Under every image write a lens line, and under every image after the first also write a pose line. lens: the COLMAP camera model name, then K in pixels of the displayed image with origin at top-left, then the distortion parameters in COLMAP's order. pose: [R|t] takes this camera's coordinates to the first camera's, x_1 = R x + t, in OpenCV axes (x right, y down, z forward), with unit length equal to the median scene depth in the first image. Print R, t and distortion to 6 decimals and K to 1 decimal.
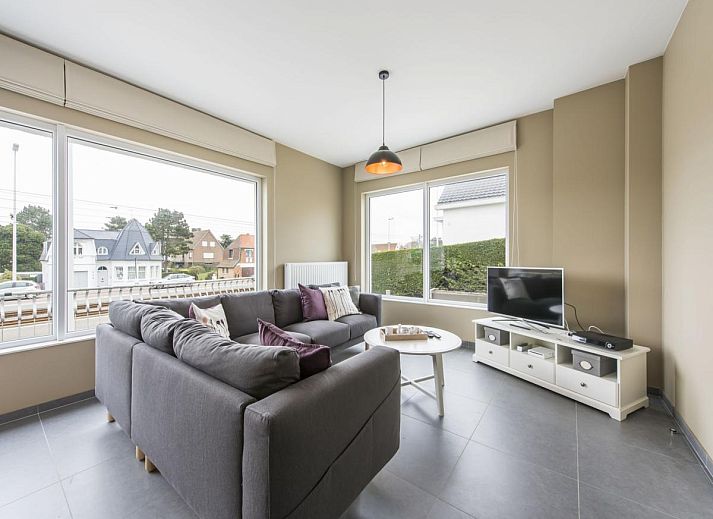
lens RADIAL K [[276.0, 0, 356.5], [0, 276.0, 259.5], [0, 0, 1]] dist [0.001619, 0.000171]
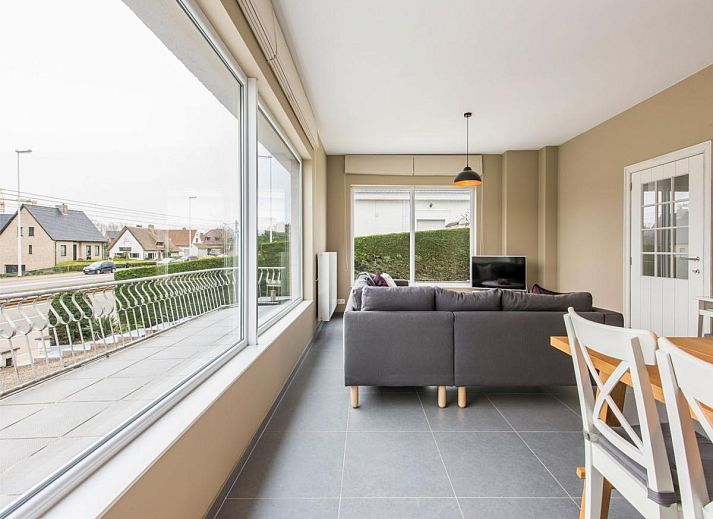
lens RADIAL K [[323.0, 0, 360.4], [0, 323.0, 255.0], [0, 0, 1]] dist [0.000763, 0.000065]
pose [[0.794270, 0.001300, 0.607563, -0.852804], [-0.005893, 0.999967, 0.005565, 0.017941], [-0.607536, -0.008001, 0.794252, 0.023935]]
